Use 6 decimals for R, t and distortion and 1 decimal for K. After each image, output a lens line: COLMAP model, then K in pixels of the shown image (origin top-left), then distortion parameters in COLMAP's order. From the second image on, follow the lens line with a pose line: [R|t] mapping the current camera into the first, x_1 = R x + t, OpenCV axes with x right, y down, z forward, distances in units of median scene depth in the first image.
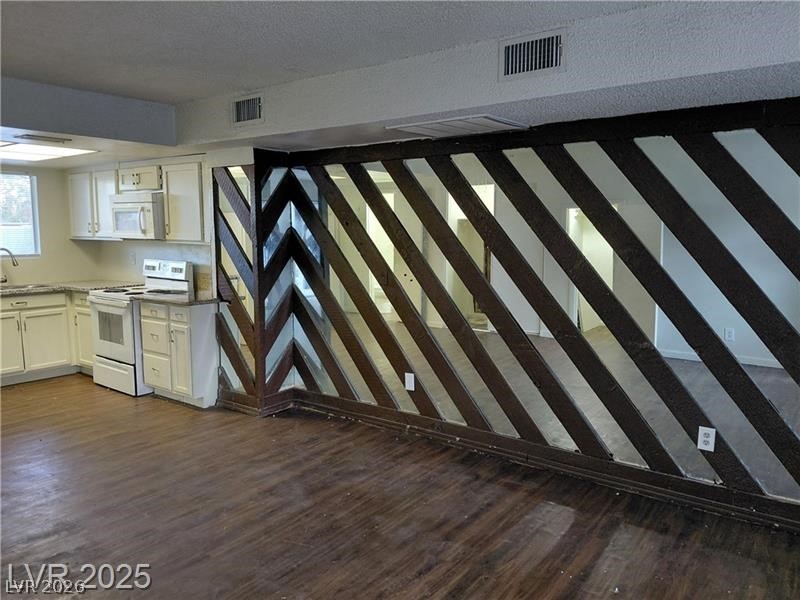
lens RADIAL K [[581.1, 0, 401.3], [0, 581.1, 296.5], [0, 0, 1]] dist [0.086232, -0.166720]
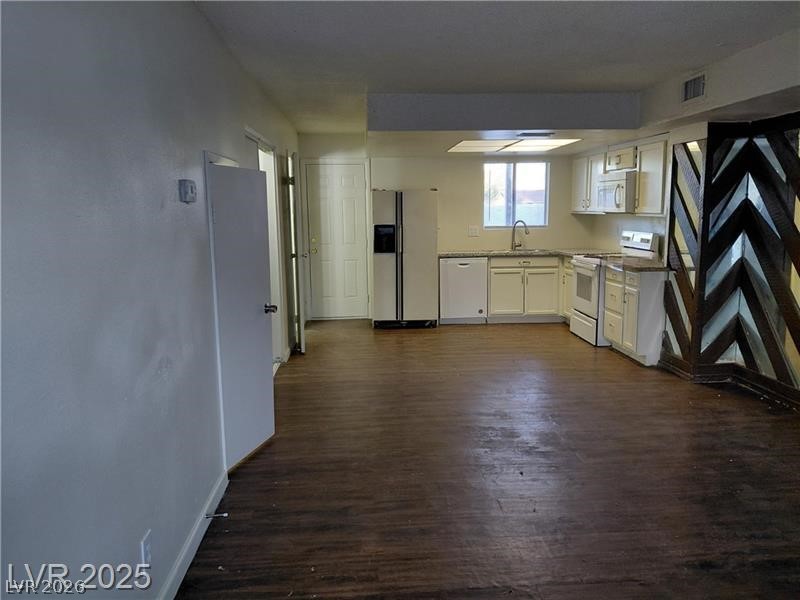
lens RADIAL K [[581.1, 0, 401.3], [0, 581.1, 296.5], [0, 0, 1]] dist [0.086232, -0.166720]
pose [[0.642178, 0.104408, -0.759412, 0.194622], [-0.075321, 0.994481, 0.073034, 0.014878], [0.762846, 0.010299, 0.646498, -0.067243]]
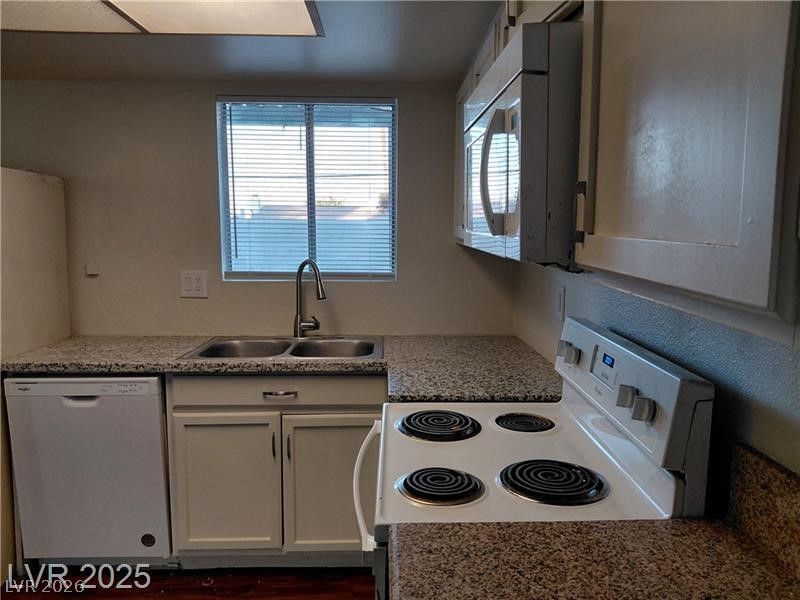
lens RADIAL K [[581.1, 0, 401.3], [0, 581.1, 296.5], [0, 0, 1]] dist [0.086232, -0.166720]
pose [[0.603727, 0.097085, -0.791258, -0.304679], [-0.092577, 0.994379, 0.051372, -0.099050], [0.791798, 0.042237, 0.609321, 0.906940]]
